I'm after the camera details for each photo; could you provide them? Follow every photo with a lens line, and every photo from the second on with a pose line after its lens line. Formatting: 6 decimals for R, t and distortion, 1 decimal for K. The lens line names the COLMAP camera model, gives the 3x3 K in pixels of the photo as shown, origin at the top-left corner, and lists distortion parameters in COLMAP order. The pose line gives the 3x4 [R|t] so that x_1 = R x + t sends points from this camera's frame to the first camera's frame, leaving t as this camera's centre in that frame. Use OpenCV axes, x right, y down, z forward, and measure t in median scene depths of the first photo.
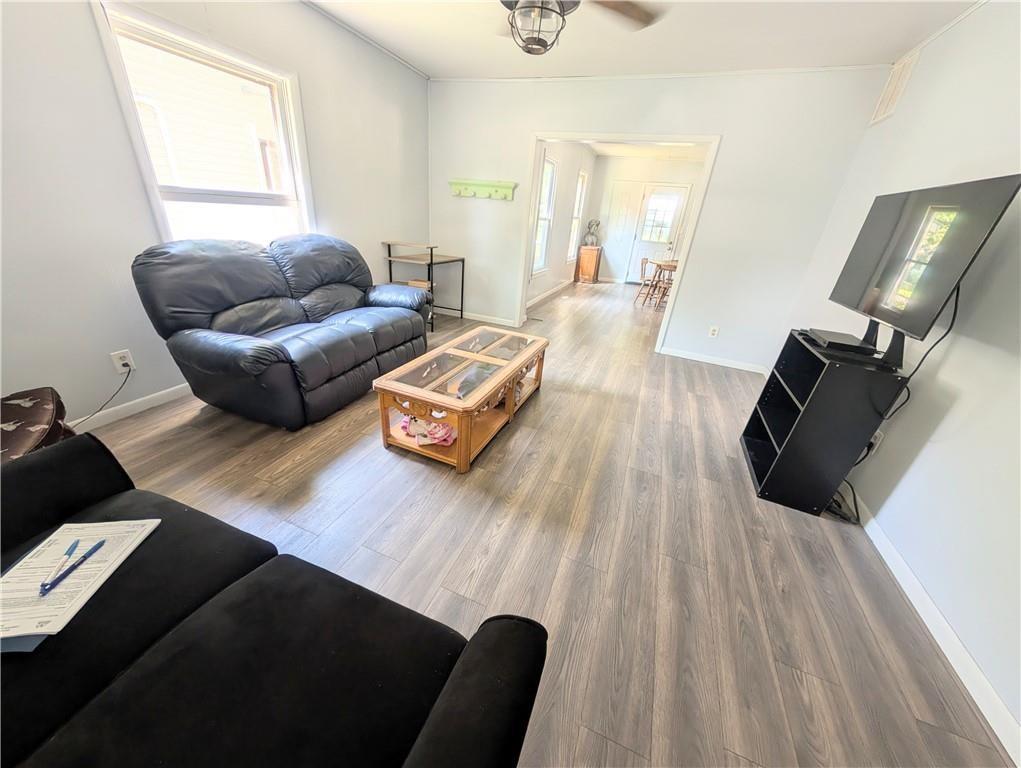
lens RADIAL K [[372.2, 0, 505.4], [0, 372.2, 387.8], [0, 0, 1]] dist [0.000168, 0.000135]
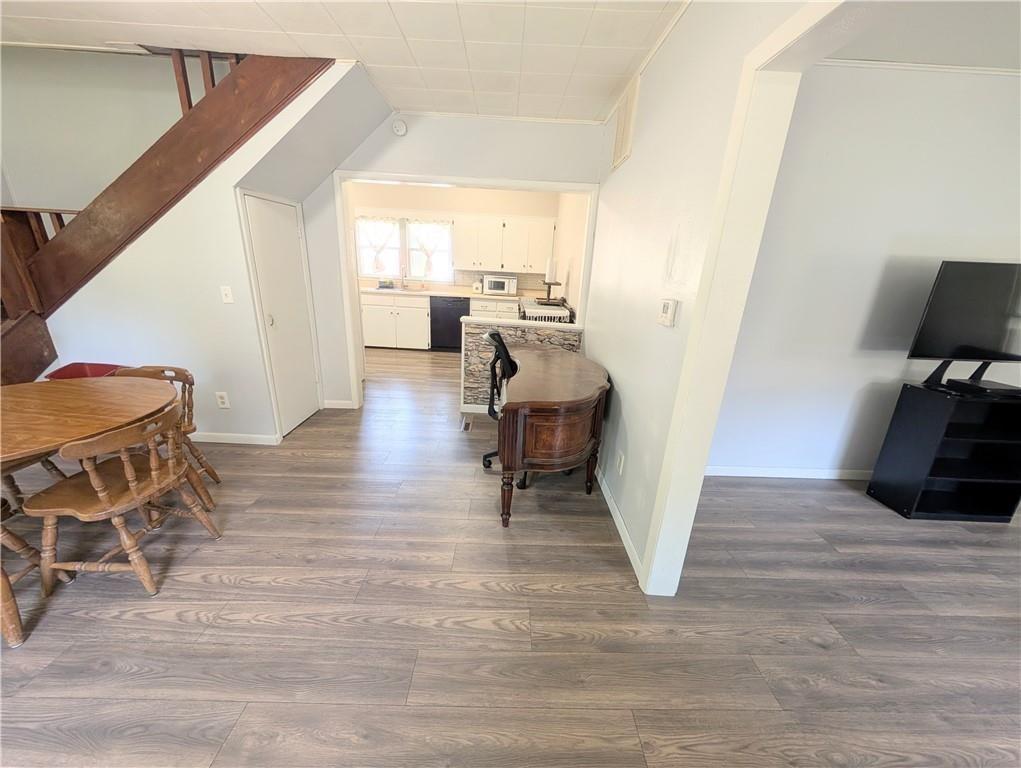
lens RADIAL K [[375.4, 0, 510.5], [0, 375.4, 387.8], [0, 0, 1]] dist [0.000560, 0.000249]
pose [[-0.379891, -0.380096, 0.843333, 0.313123], [0.328300, 0.796931, 0.507070, -0.816813], [-0.864813, 0.469497, -0.177961, 1.677152]]
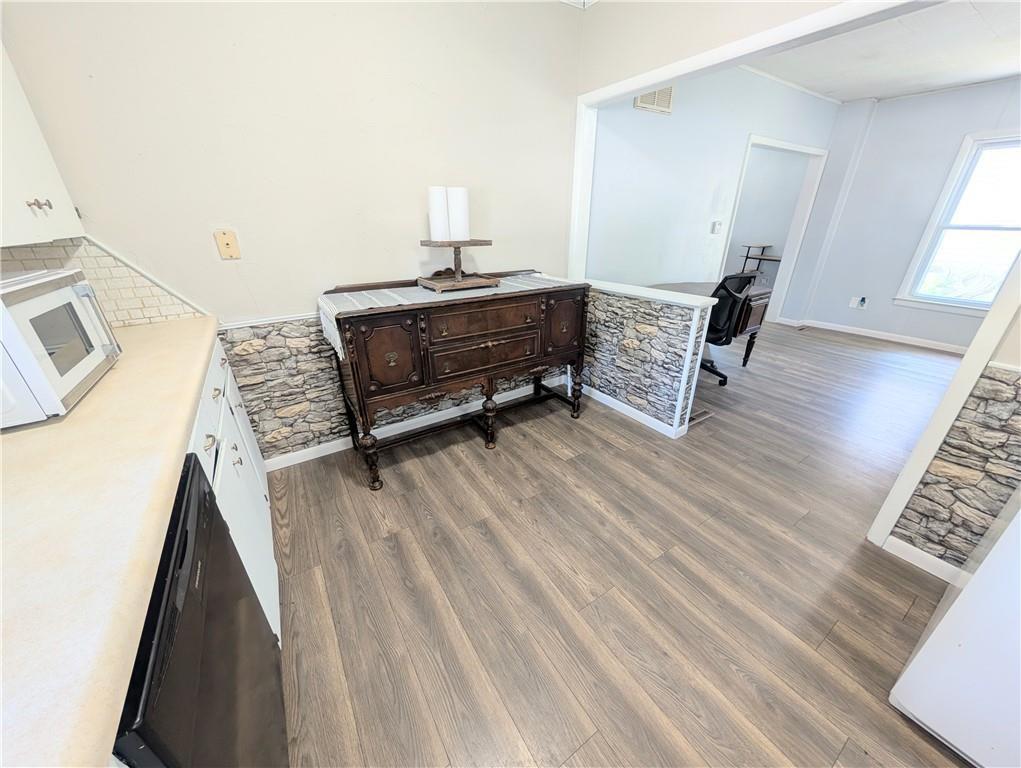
lens RADIAL K [[367.4, 0, 509.1], [0, 367.4, 387.8], [0, 0, 1]] dist [-0.000114, 0.000027]
pose [[-0.565690, 0.277659, -0.776467, 2.402182], [-0.391751, 0.738078, 0.549339, -0.541713], [0.725622, 0.614936, -0.308750, 1.533596]]
